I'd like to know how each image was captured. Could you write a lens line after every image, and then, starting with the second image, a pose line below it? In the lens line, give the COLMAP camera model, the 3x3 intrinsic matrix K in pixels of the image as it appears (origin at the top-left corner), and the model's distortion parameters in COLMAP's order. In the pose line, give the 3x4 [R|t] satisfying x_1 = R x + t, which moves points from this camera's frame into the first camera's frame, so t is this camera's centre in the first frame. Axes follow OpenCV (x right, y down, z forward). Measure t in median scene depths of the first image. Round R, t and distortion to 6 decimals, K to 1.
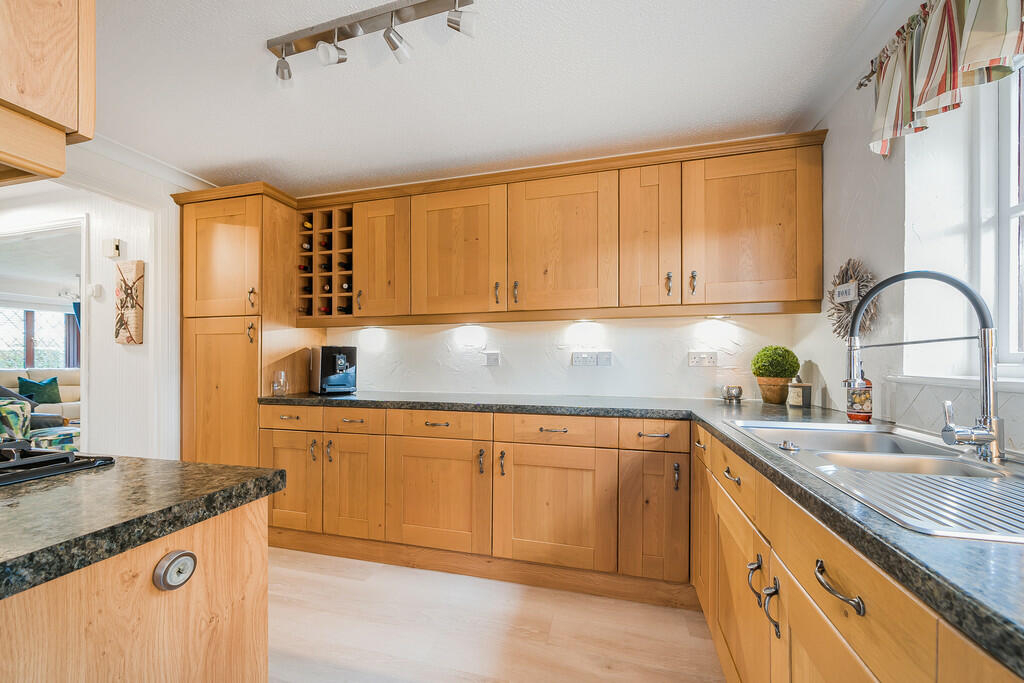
lens RADIAL K [[410.3, 0, 503.2], [0, 410.3, 358.0], [0, 0, 1]] dist [-0.008372, -0.000168]
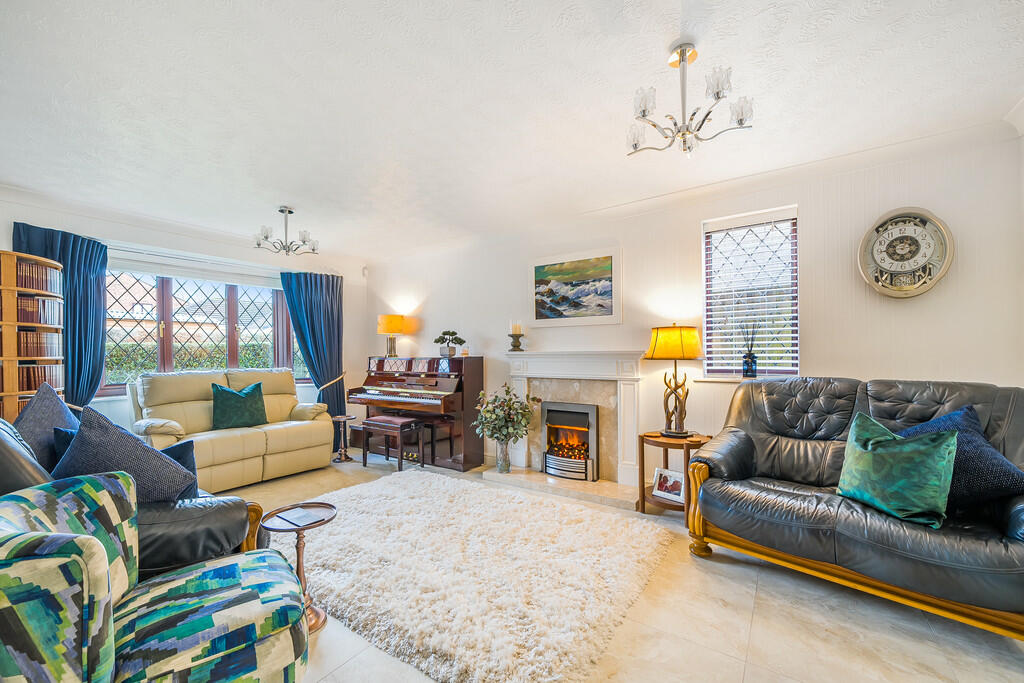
lens RADIAL K [[410.3, 0, 498.5], [0, 410.3, 355.1], [0, 0, 1]] dist [-0.008372, -0.000168]
pose [[0.941475, -0.003131, -0.337069, -0.883935], [0.005478, 0.999967, 0.006013, 0.002045], [0.337040, -0.007507, 0.941461, 0.869091]]
